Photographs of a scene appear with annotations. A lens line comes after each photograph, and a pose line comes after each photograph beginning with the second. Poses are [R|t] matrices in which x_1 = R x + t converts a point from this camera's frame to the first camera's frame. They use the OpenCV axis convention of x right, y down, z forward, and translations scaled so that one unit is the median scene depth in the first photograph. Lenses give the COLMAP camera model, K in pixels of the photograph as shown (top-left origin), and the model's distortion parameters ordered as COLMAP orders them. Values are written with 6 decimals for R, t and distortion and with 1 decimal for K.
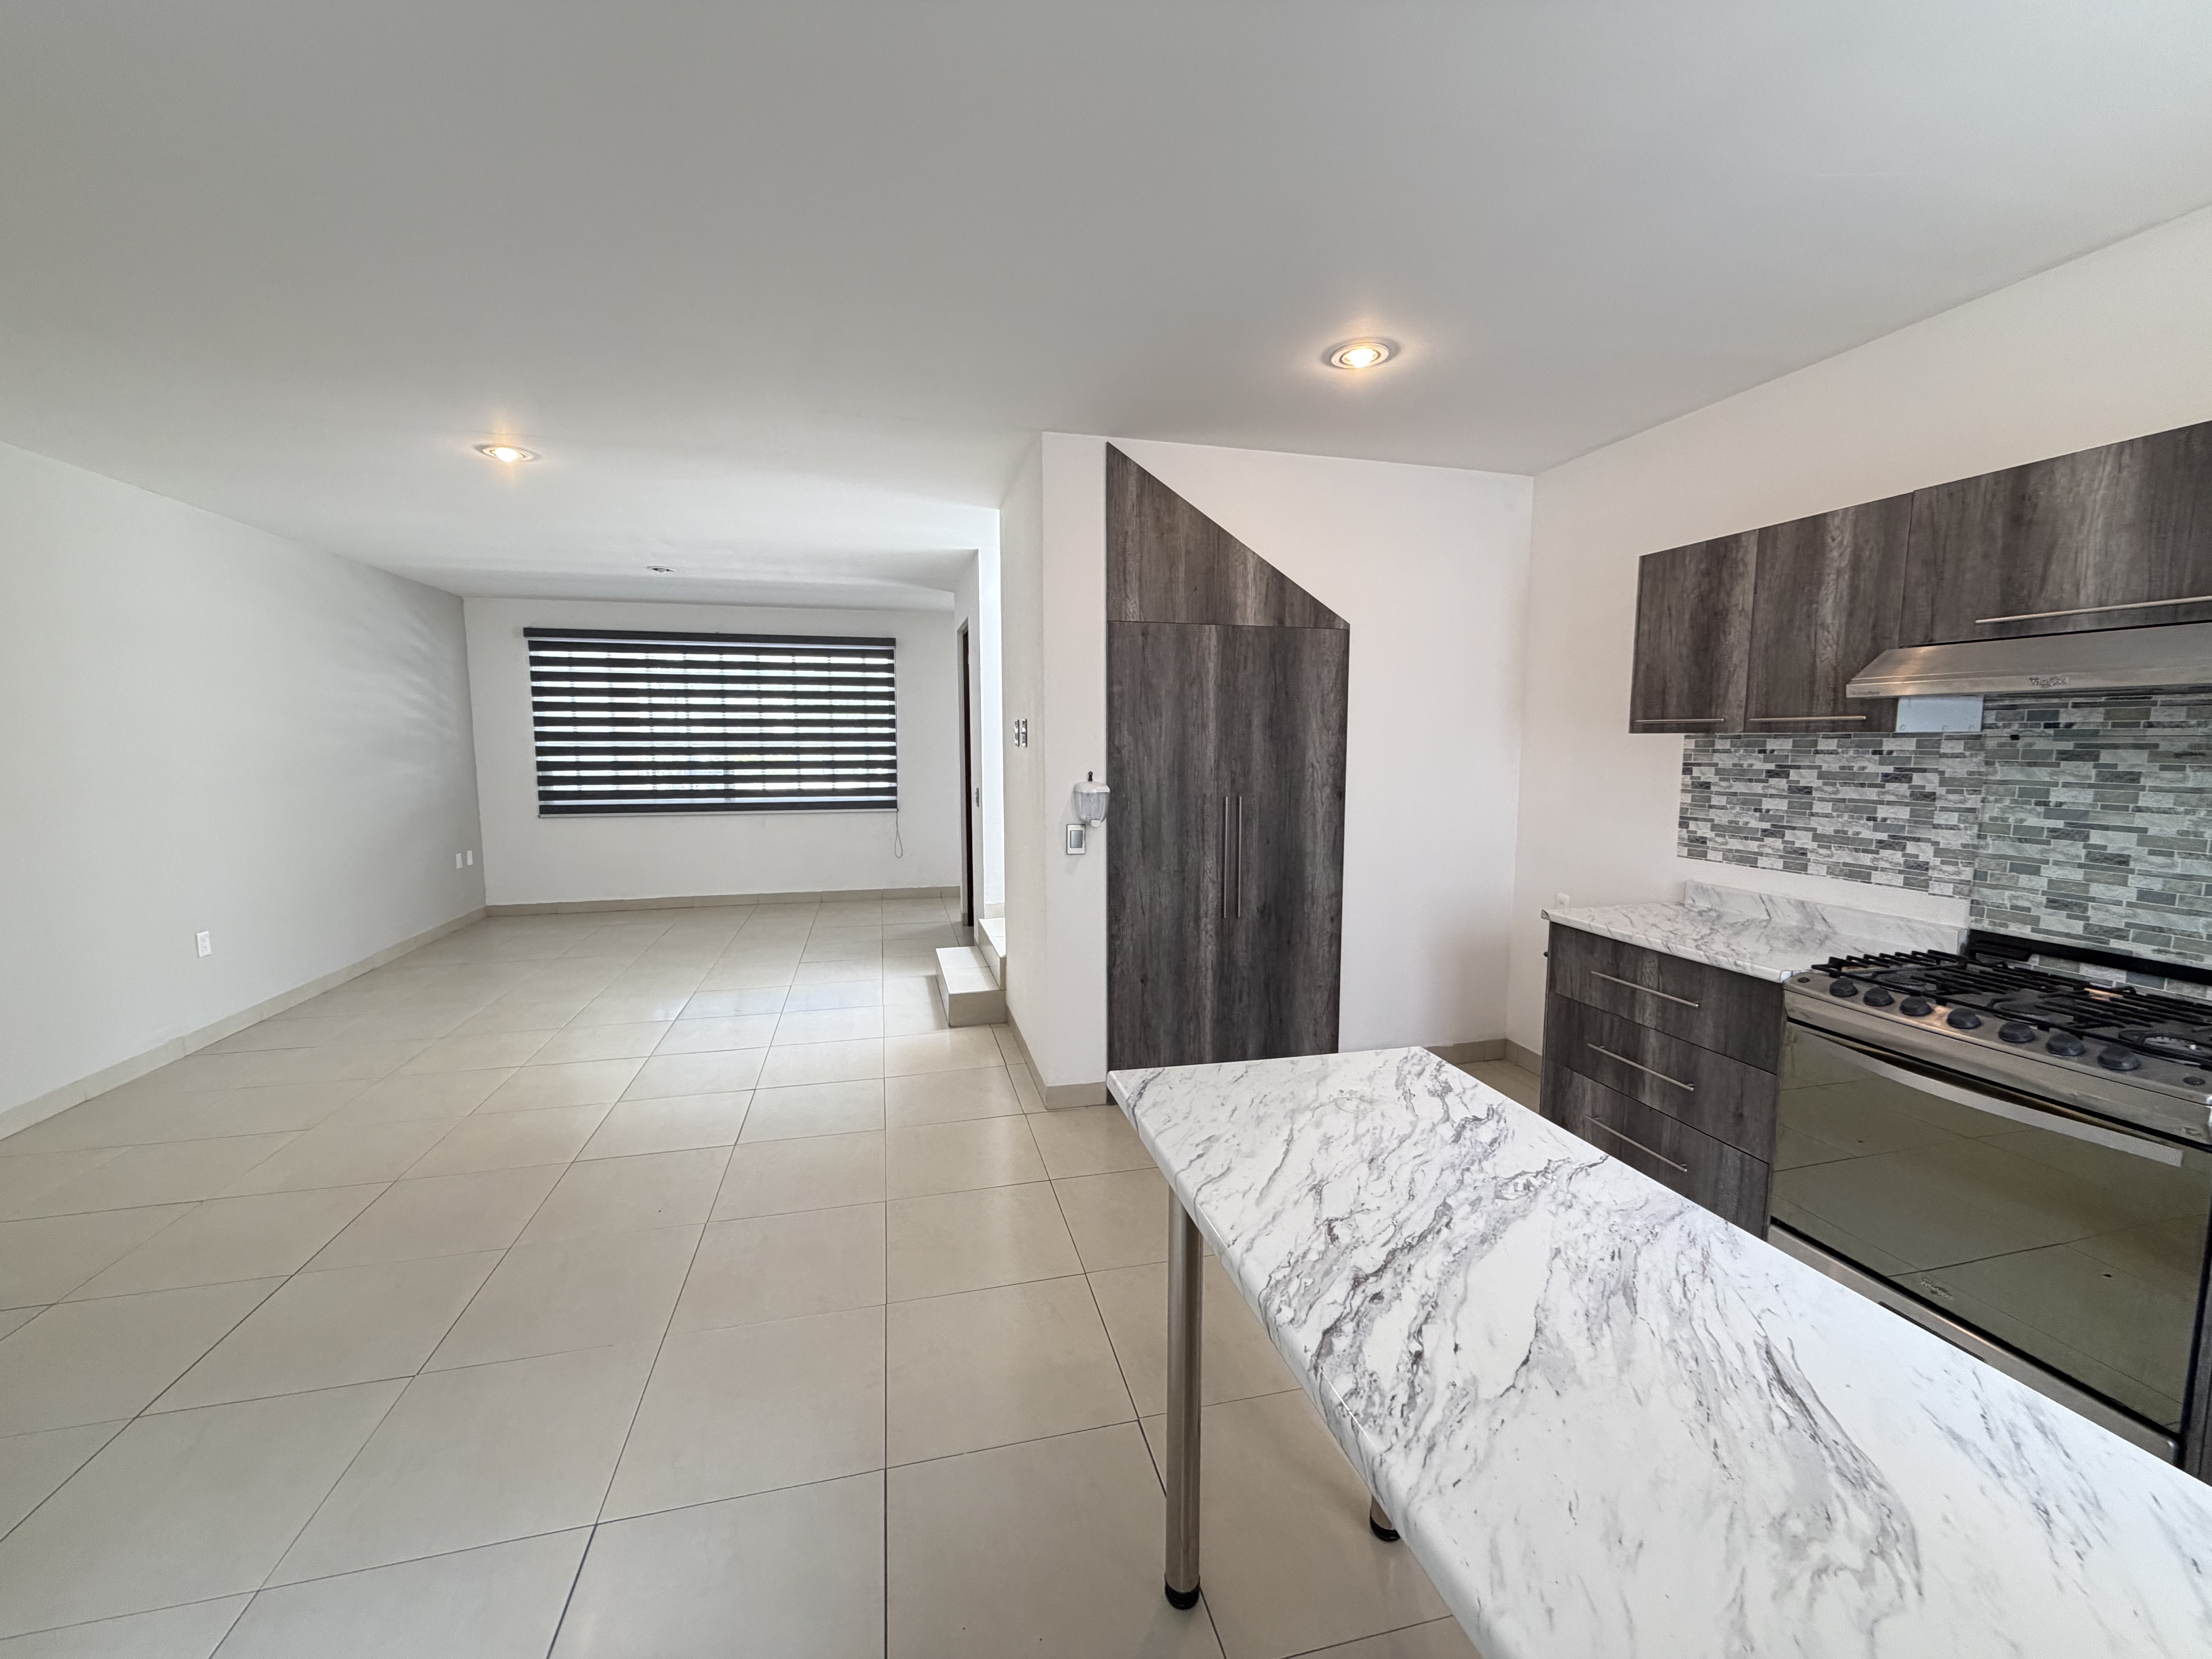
lens RADIAL K [[881.9, 0, 1106.9], [0, 881.9, 826.3], [0, 0, 1]] dist [0.003220, 0.000398]
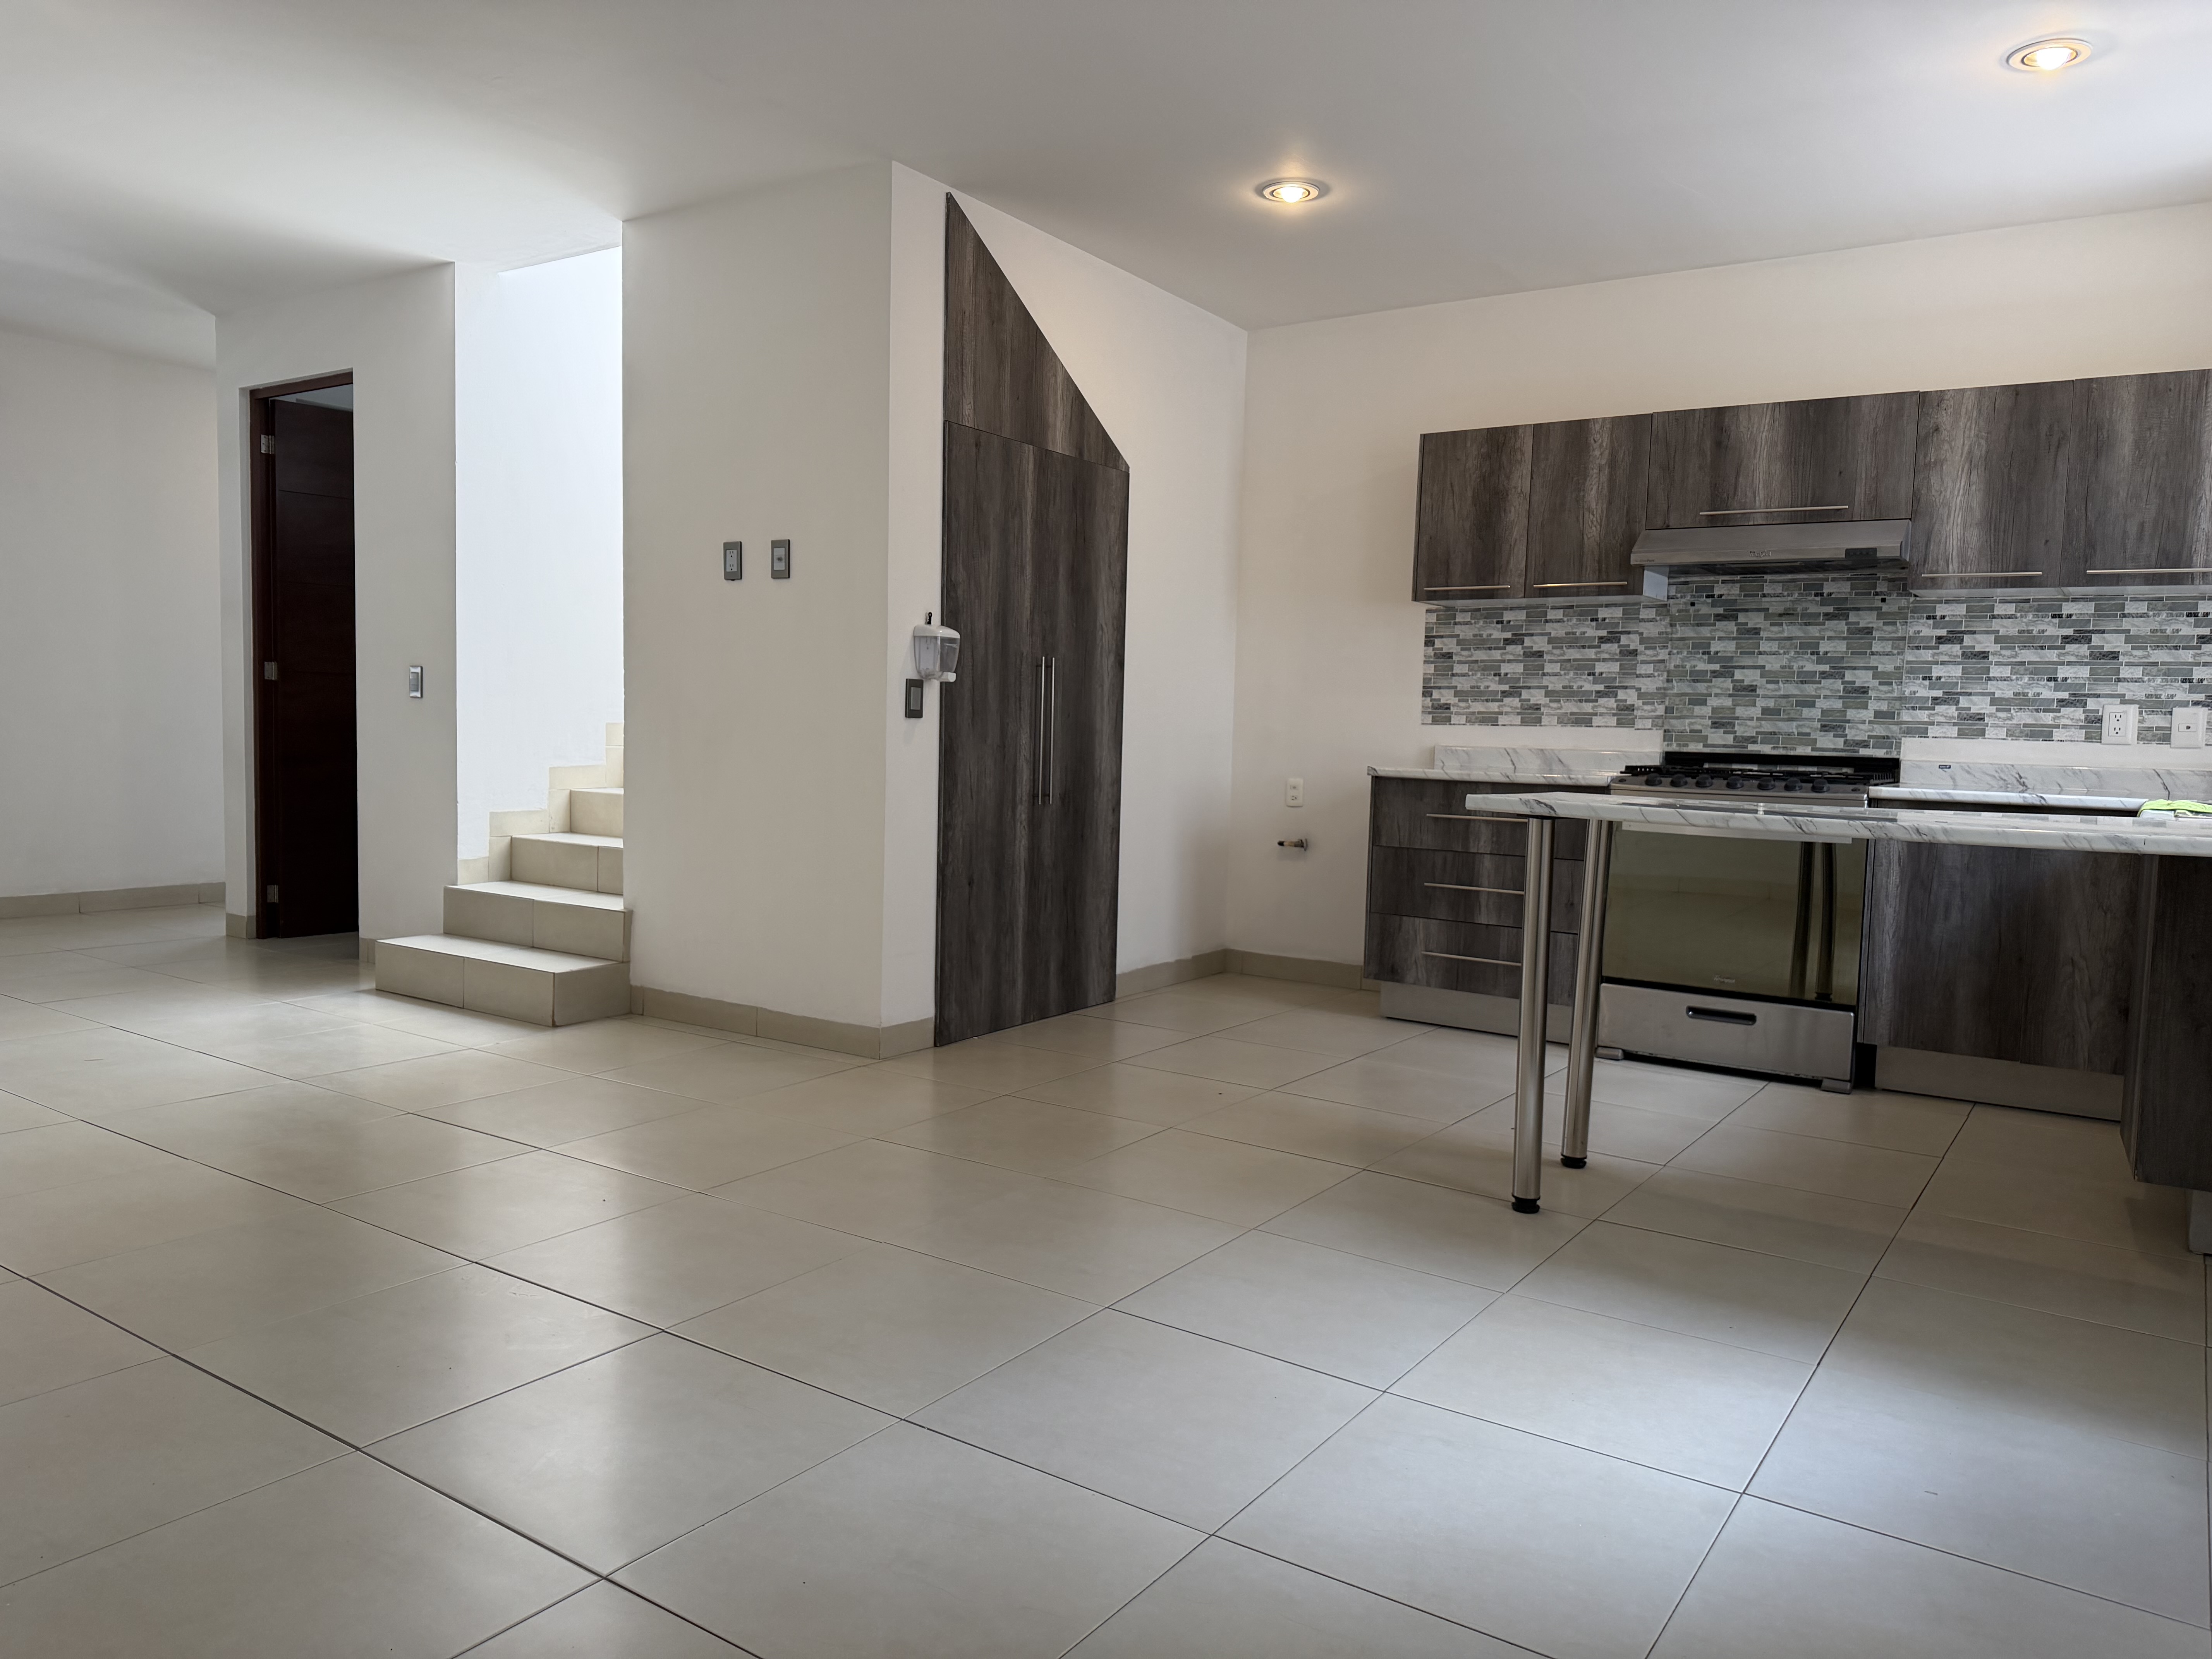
lens RADIAL K [[1546.8, 0, 1099.5], [0, 1546.8, 843.7], [0, 0, 1]] dist [0.063024, -0.079500]
pose [[0.751197, -0.033217, 0.659242, -0.849573], [0.039709, 0.999198, 0.005098, 0.147886], [-0.658883, 0.022348, 0.751913, -0.135384]]
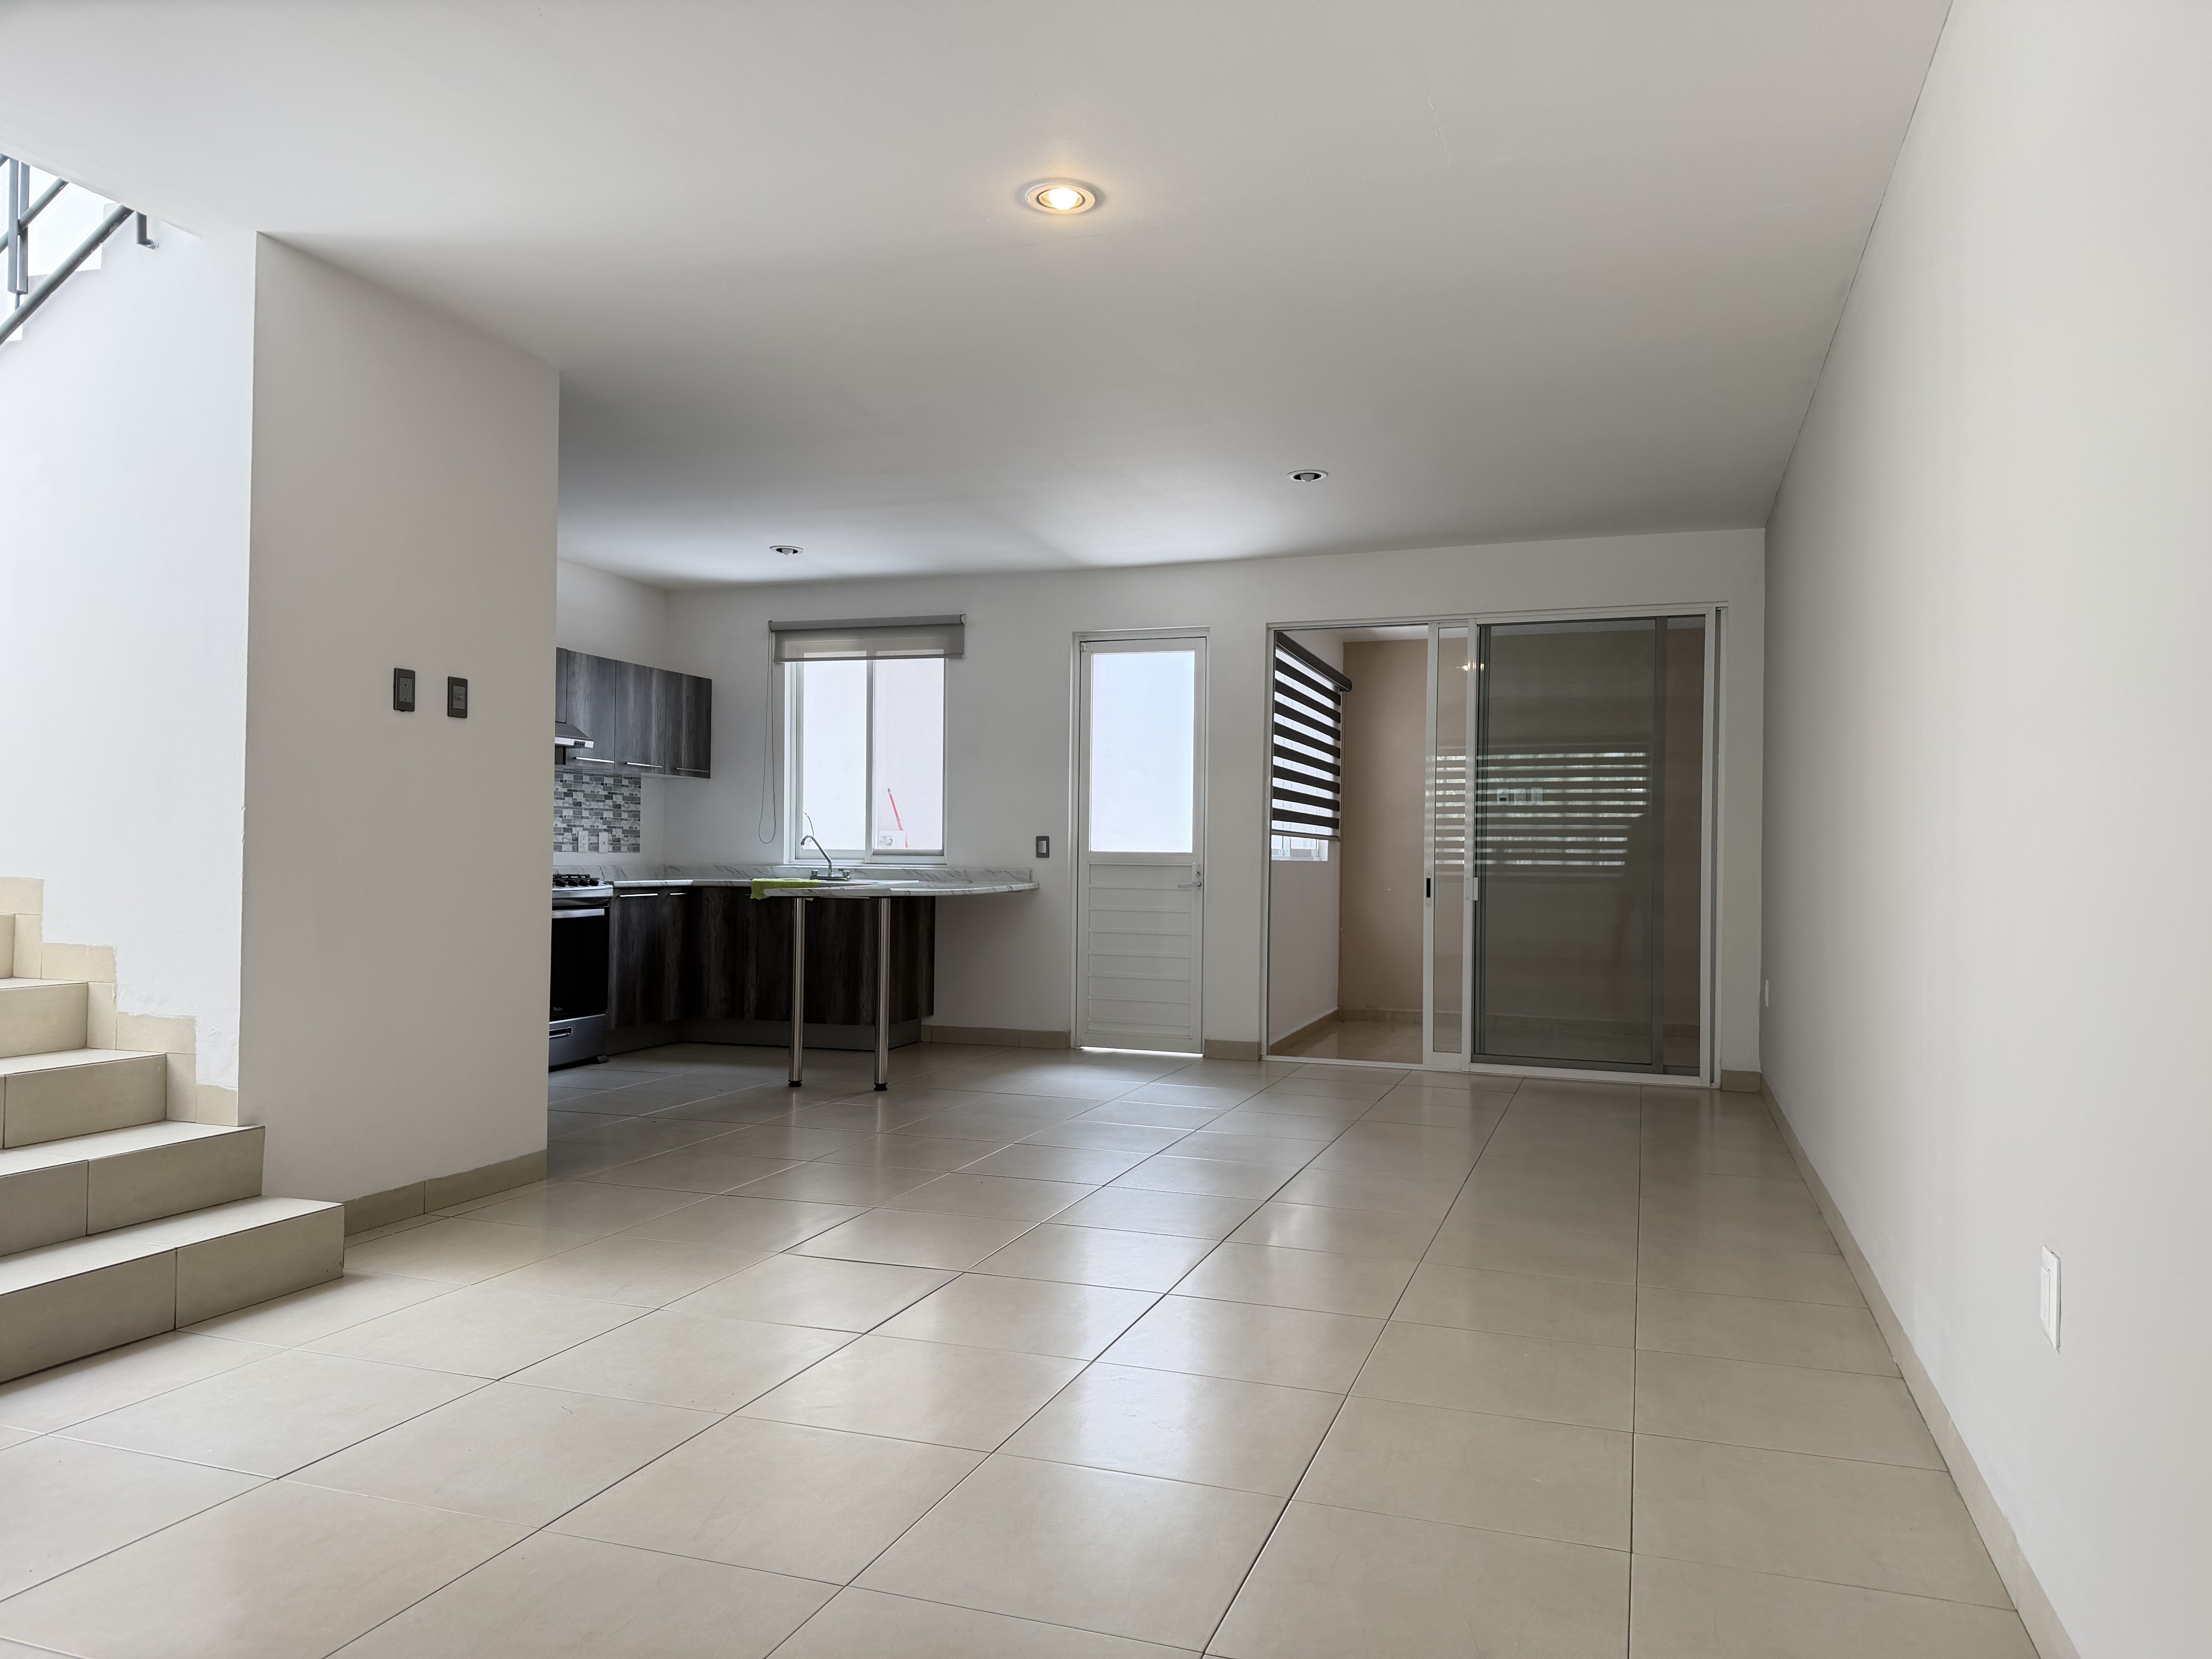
lens RADIAL K [[1546.8, 0, 1093.6], [0, 1546.8, 836.9], [0, 0, 1]] dist [0.063024, -0.079500]
pose [[-0.833708, -0.005549, 0.552178, -1.487887], [0.039100, 0.996846, 0.069053, -0.124947], [-0.550820, 0.079160, -0.830861, 2.528817]]
